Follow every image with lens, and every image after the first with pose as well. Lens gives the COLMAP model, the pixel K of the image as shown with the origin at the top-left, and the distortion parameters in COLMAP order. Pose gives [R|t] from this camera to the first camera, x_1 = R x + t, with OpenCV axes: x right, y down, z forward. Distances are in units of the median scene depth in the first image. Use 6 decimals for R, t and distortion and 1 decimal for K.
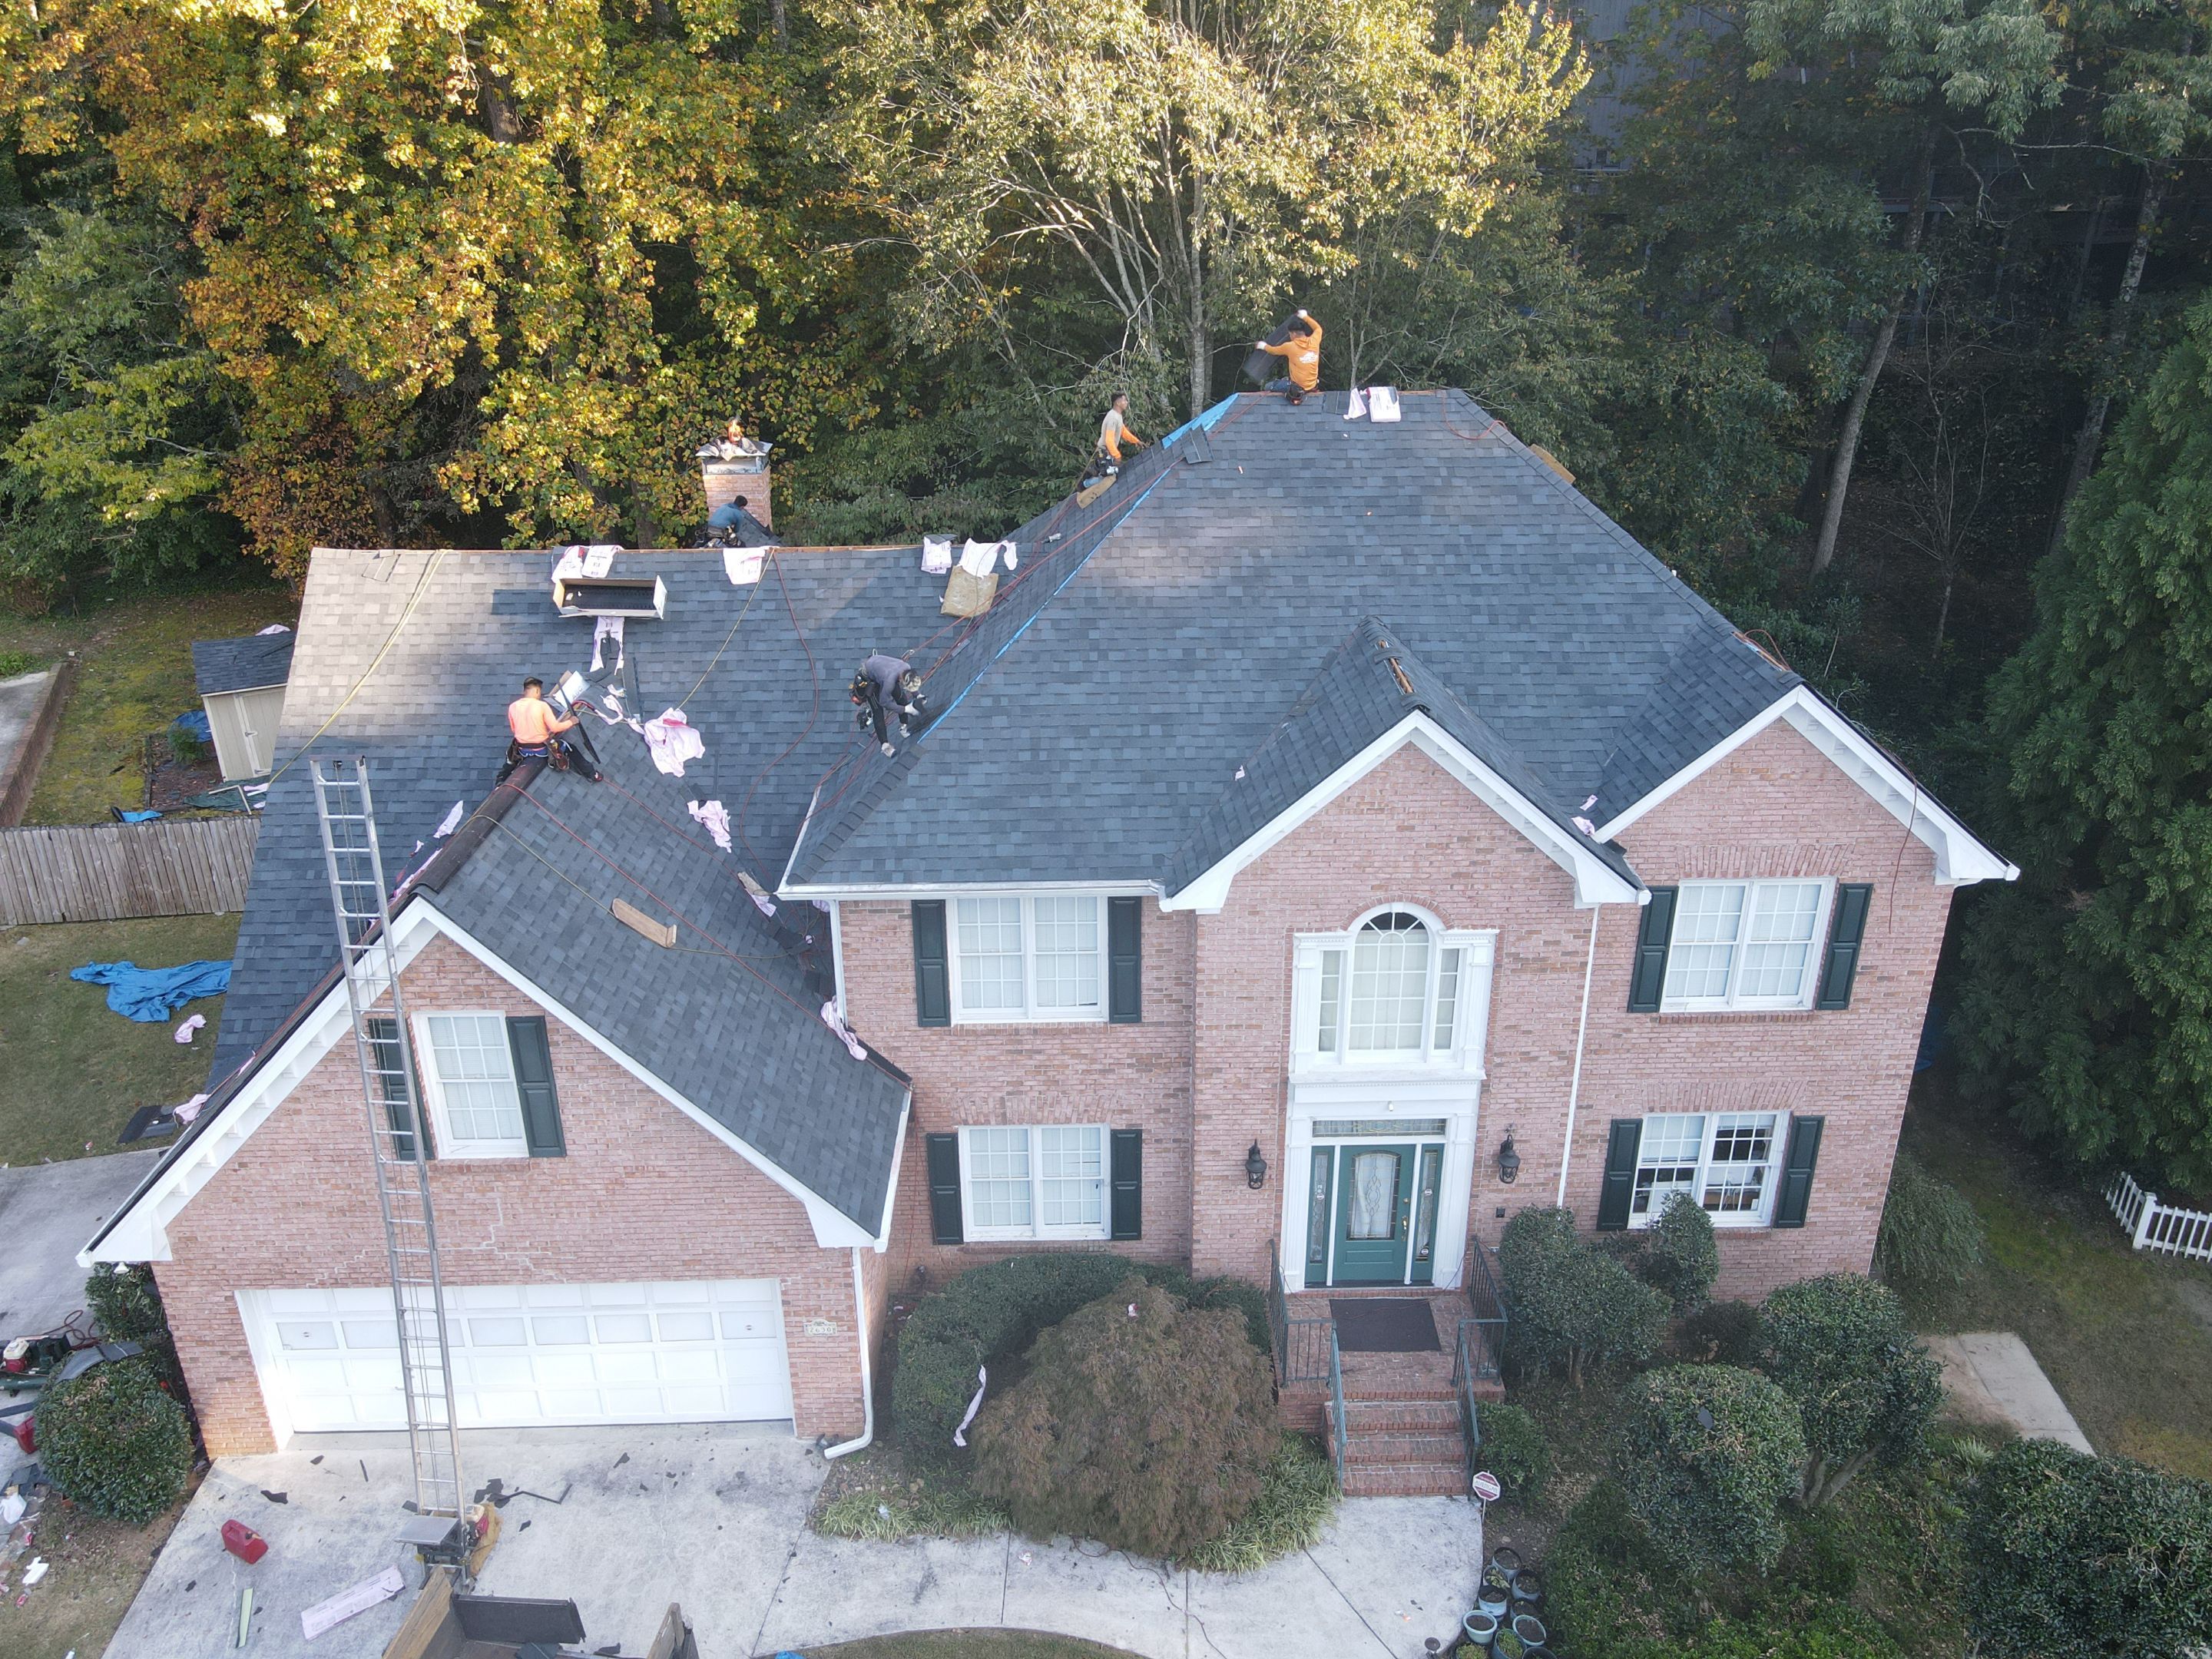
lens RADIAL K [[1637.1, 0, 1106.0], [0, 1637.1, 829.5], [0, 0, 1]] dist [-0.013277, 0.049085]
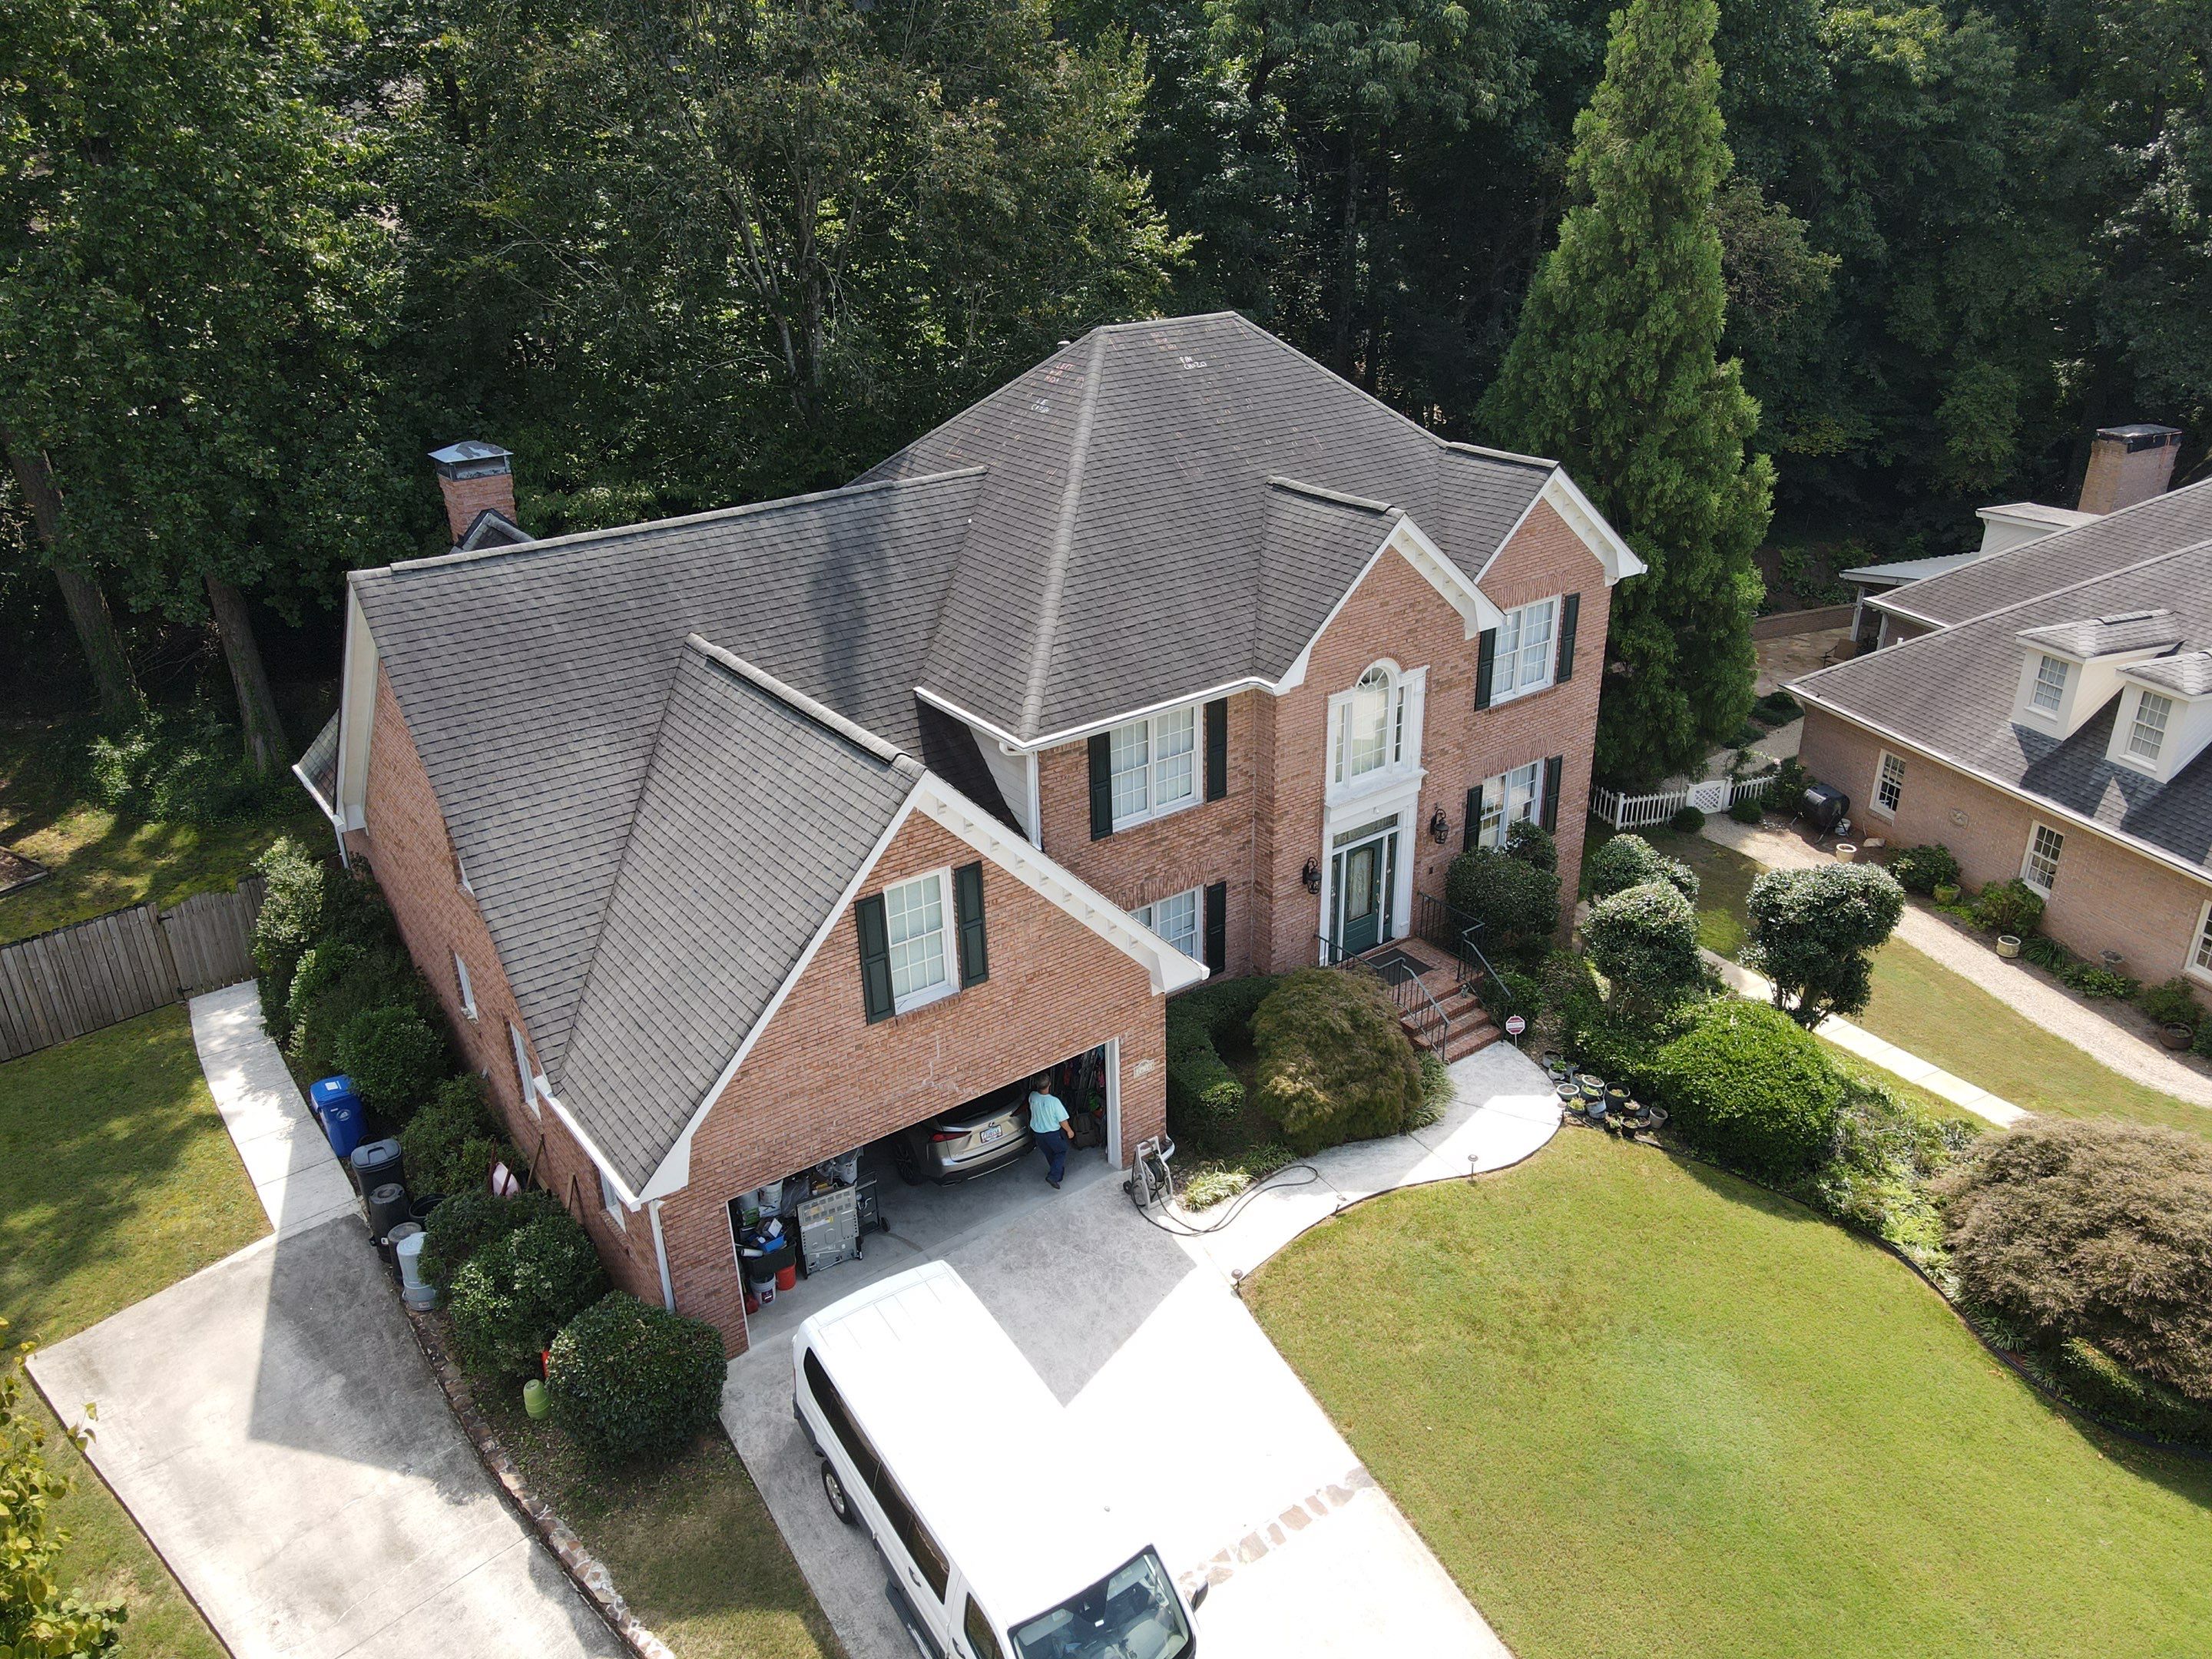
lens RADIAL K [[1644.3, 0, 1129.4], [0, 1644.3, 831.9], [0, 0, 1]] dist [0.000362, -0.000258]
pose [[0.806149, -0.253754, 0.534540, -0.761076], [0.249802, 0.964877, 0.081310, 0.017483], [-0.536398, 0.067982, 0.841223, -0.082695]]
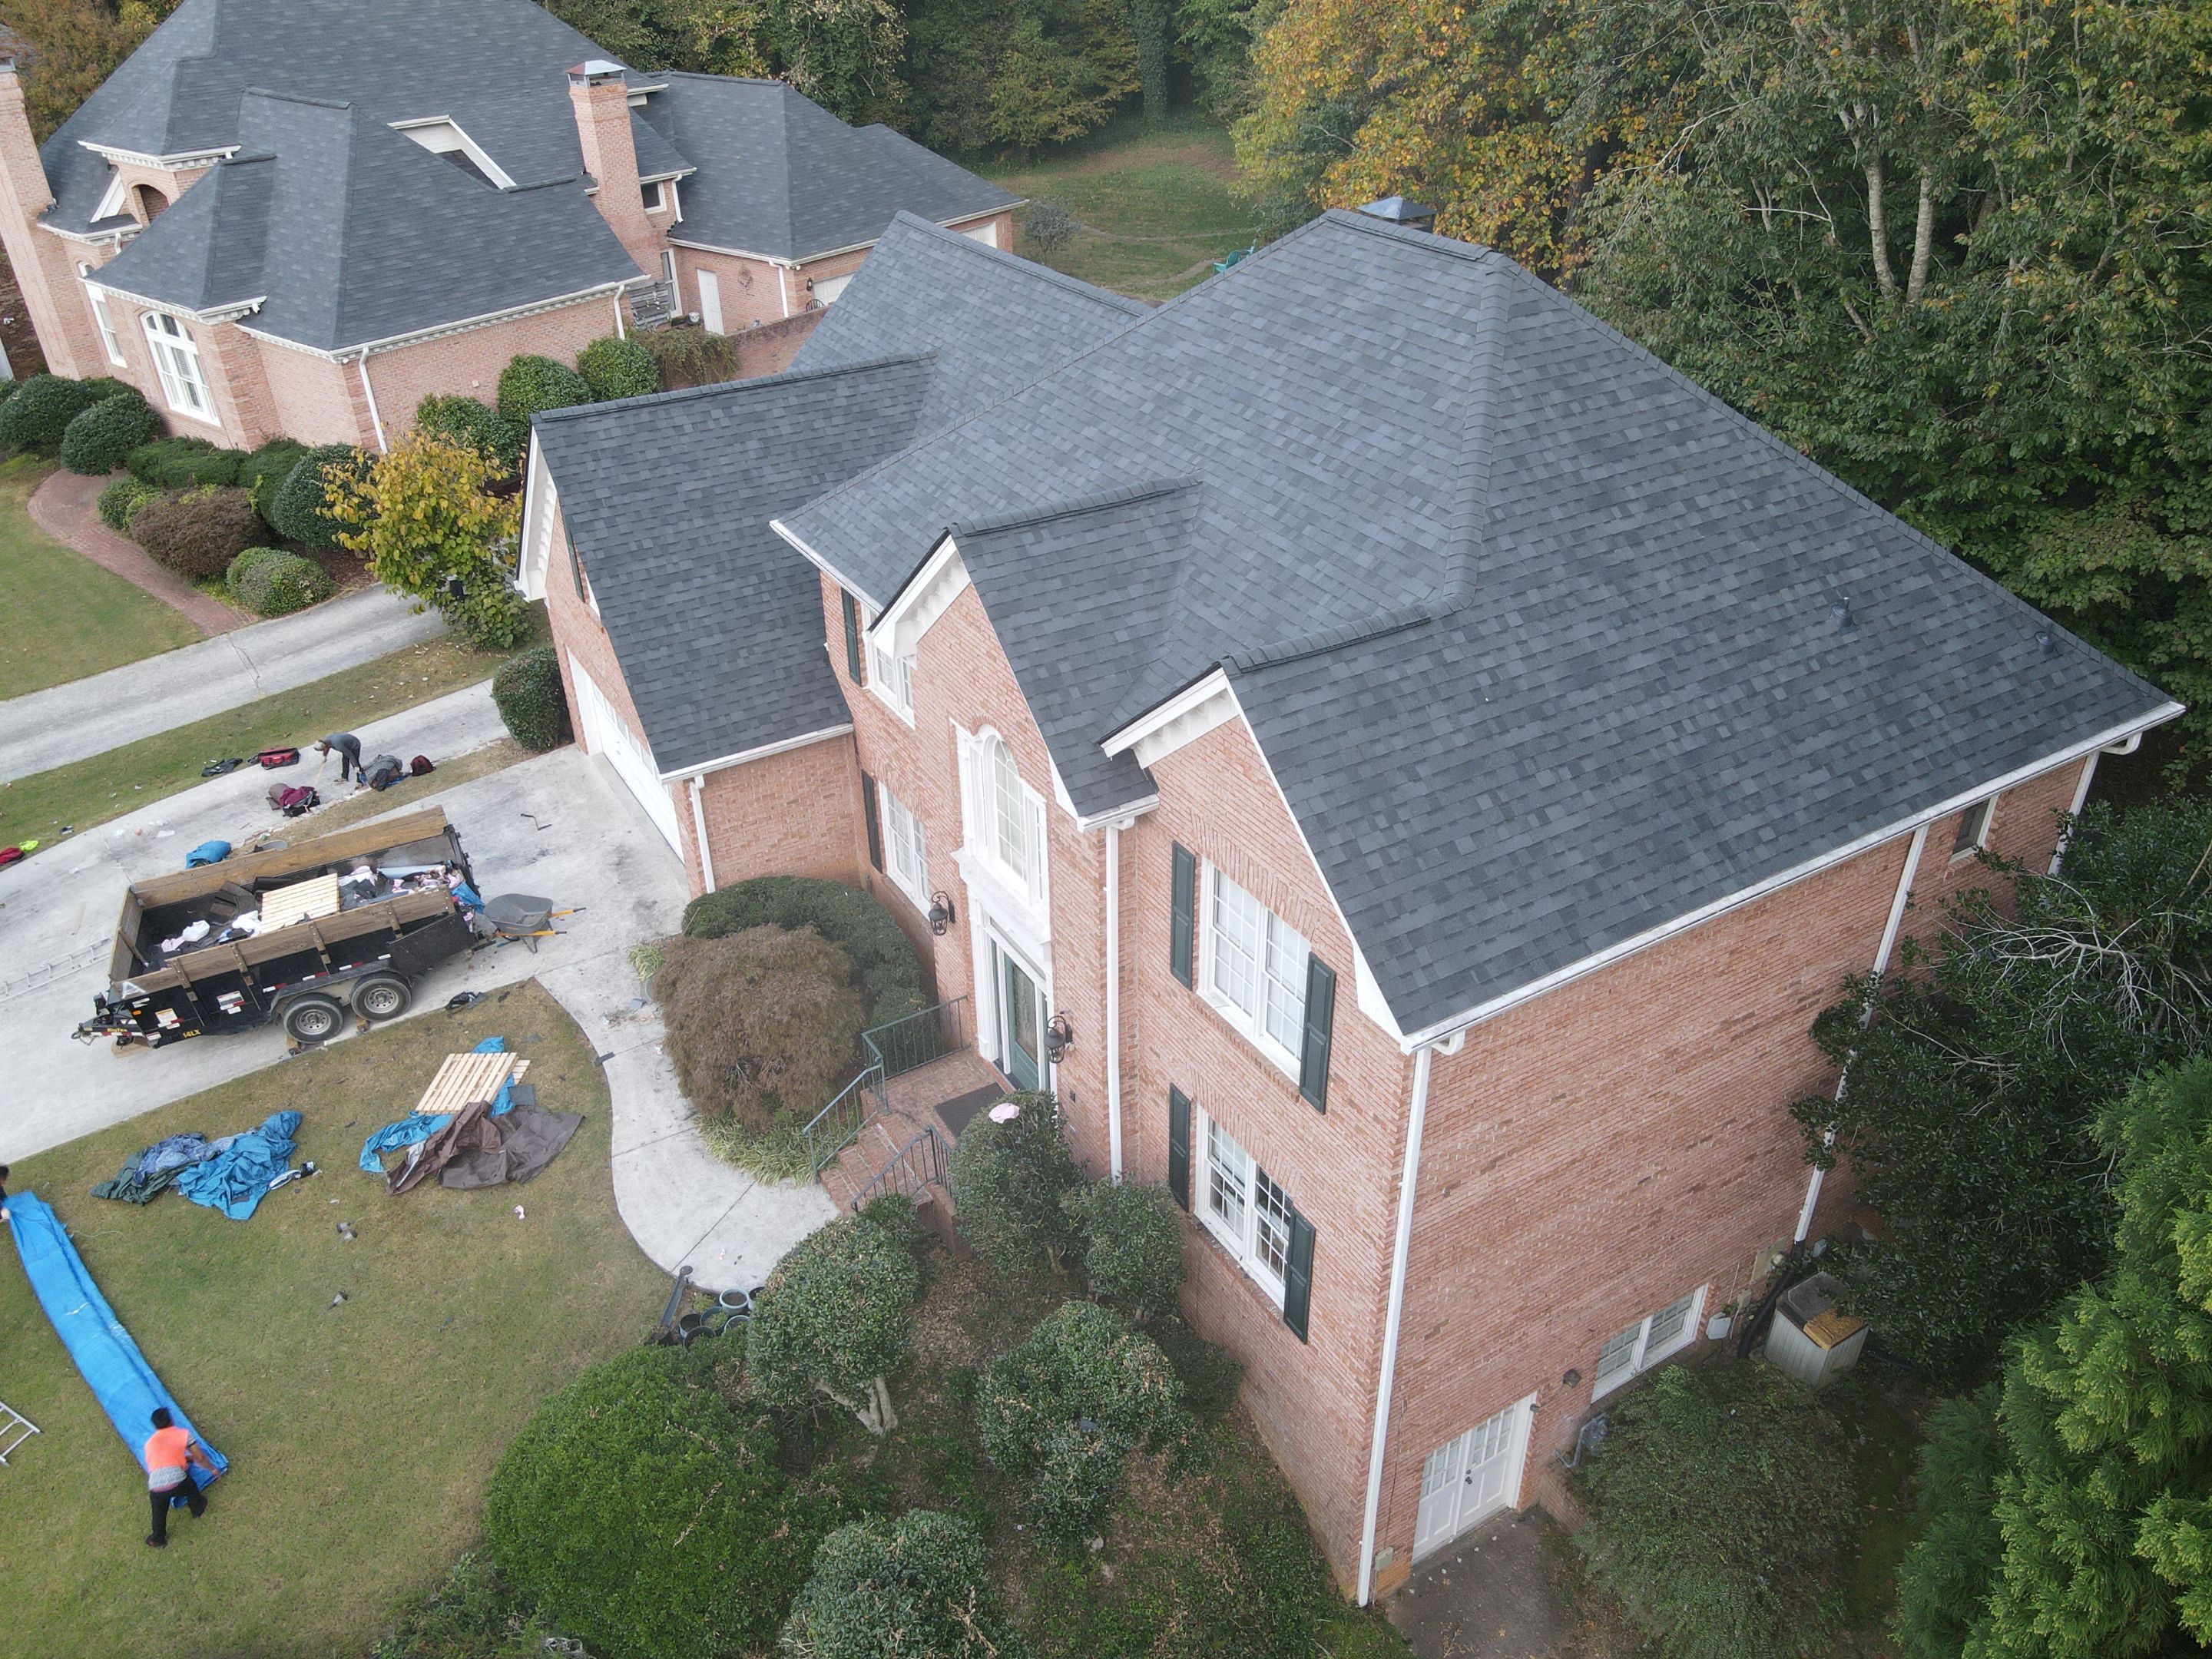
lens RADIAL K [[1619.2, 0, 1109.6], [0, 1619.2, 830.3], [0, 0, 1]] dist [-0.015159, 0.043765]
pose [[0.506825, 0.457862, -0.730404, 0.910557], [-0.341314, 0.884630, 0.317703, -0.226046], [0.791601, 0.088277, 0.604627, 0.429355]]
